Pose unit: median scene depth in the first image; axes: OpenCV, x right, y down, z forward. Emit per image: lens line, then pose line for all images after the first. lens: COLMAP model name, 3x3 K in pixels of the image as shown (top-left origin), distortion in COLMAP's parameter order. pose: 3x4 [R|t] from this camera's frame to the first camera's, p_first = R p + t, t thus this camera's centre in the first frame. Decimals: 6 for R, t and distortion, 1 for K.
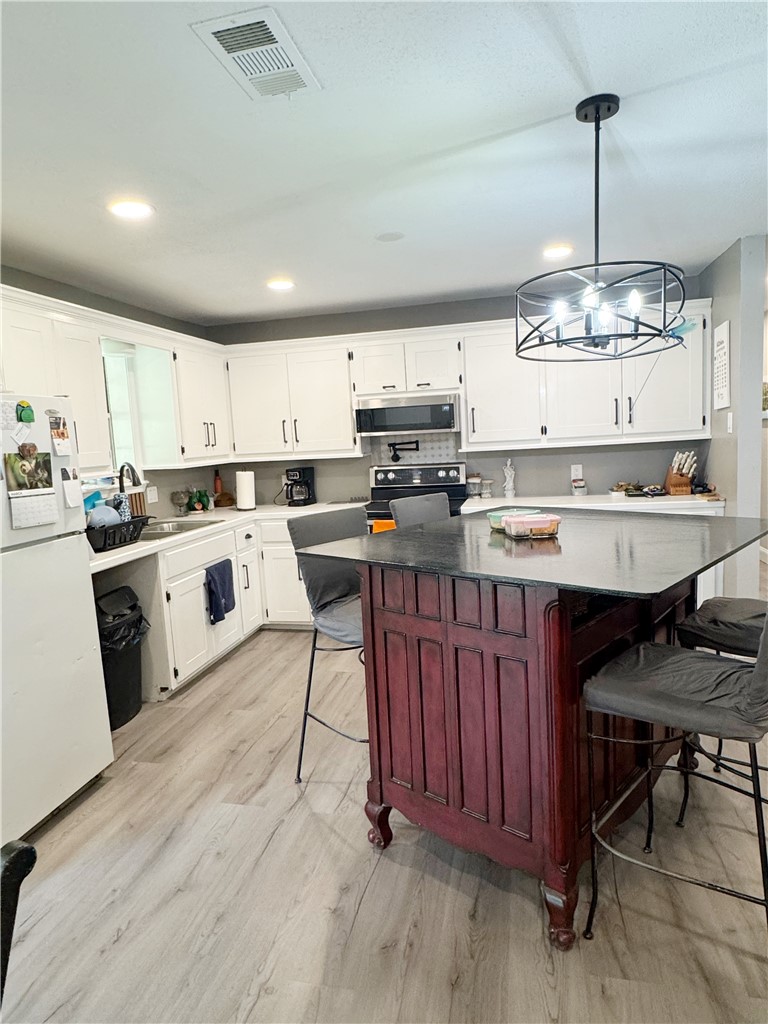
lens RADIAL K [[631.8, 0, 382.2], [0, 631.8, 511.2], [0, 0, 1]] dist [-0.006396, -0.001005]
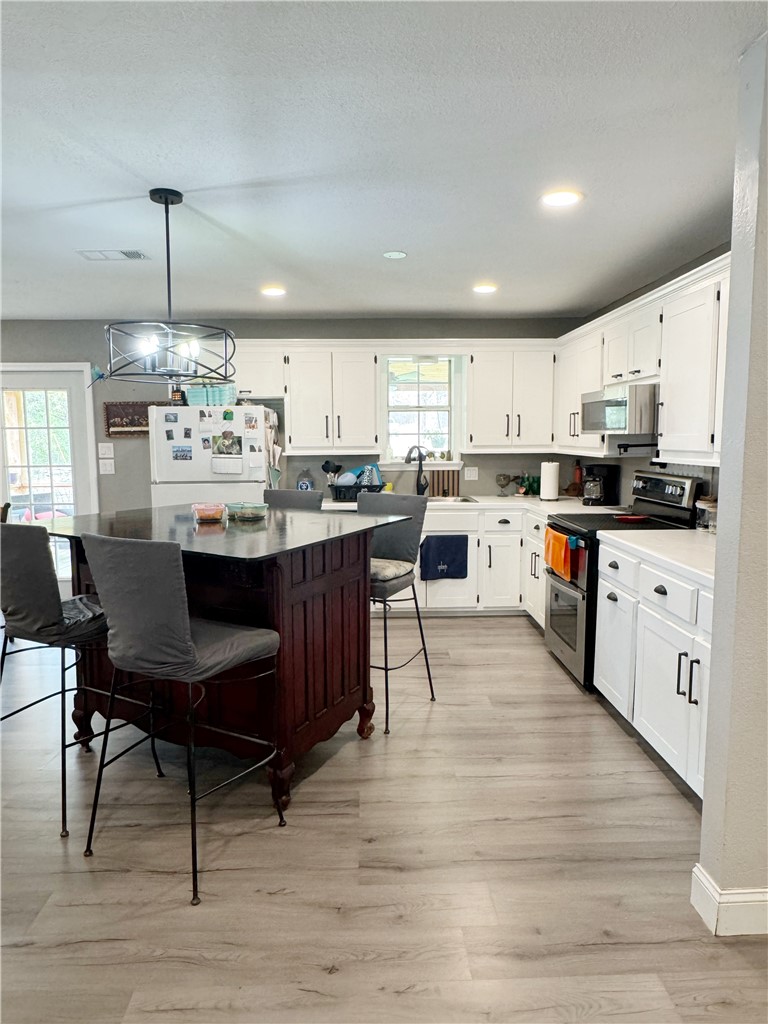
lens RADIAL K [[655.0, 0, 386.2], [0, 655.0, 514.1], [0, 0, 1]] dist [0.010873, 0.000791]
pose [[0.271168, 0.164081, -0.948444, 0.832115], [-0.121956, 0.983279, 0.135239, -0.104196], [0.954775, 0.078995, 0.286644, 0.508743]]
